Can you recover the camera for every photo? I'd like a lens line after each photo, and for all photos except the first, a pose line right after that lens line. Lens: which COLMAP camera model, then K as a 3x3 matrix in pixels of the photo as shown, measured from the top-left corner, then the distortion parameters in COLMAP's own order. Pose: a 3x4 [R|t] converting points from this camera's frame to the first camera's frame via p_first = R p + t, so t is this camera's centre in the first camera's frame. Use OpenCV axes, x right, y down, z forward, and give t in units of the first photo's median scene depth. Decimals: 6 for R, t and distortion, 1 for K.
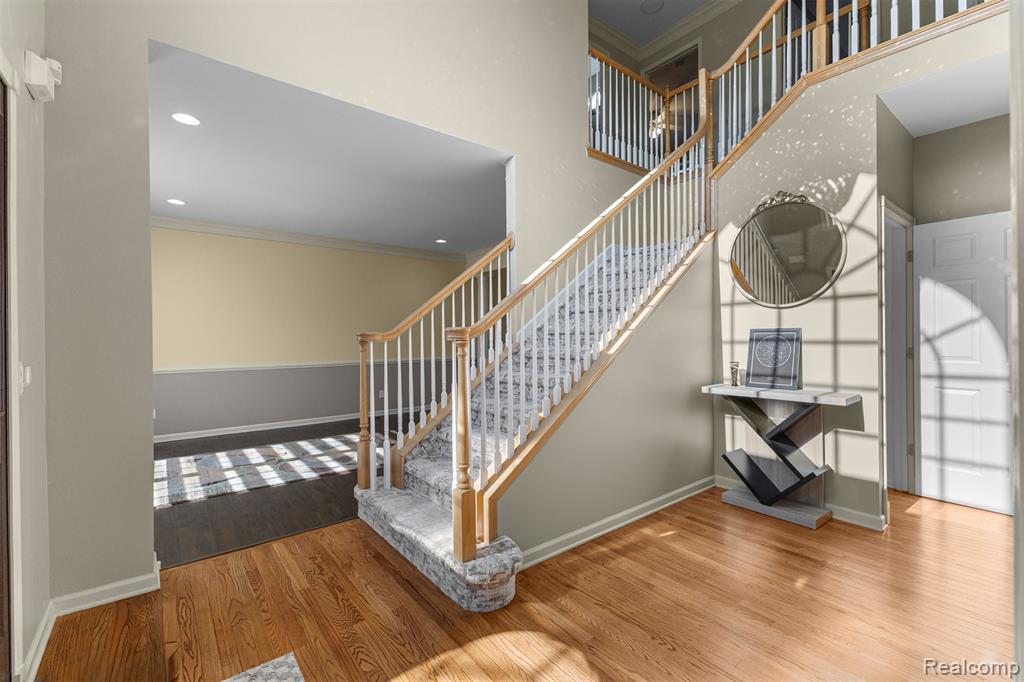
lens RADIAL K [[441.7, 0, 513.2], [0, 441.7, 339.5], [0, 0, 1]] dist [0.007946, -0.000449]
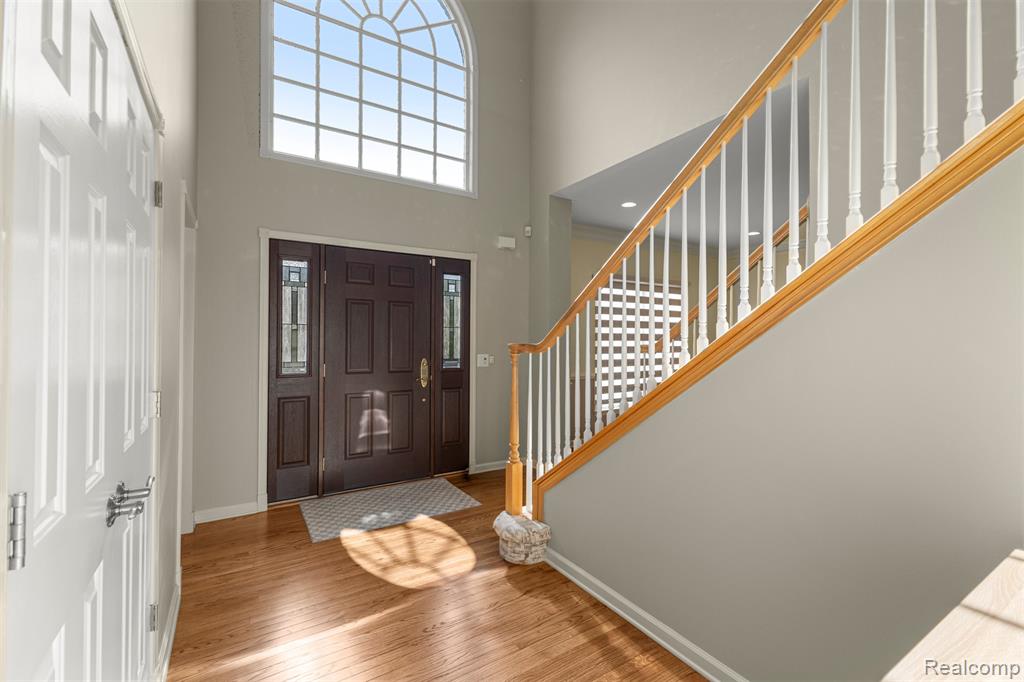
lens RADIAL K [[441.7, 0, 513.2], [0, 441.7, 339.5], [0, 0, 1]] dist [0.007946, -0.000449]
pose [[-0.112104, -0.000825, -0.993696, 1.056058], [-0.009796, 0.999952, 0.000275, -0.033307], [0.993648, 0.009765, -0.112107, 0.976443]]
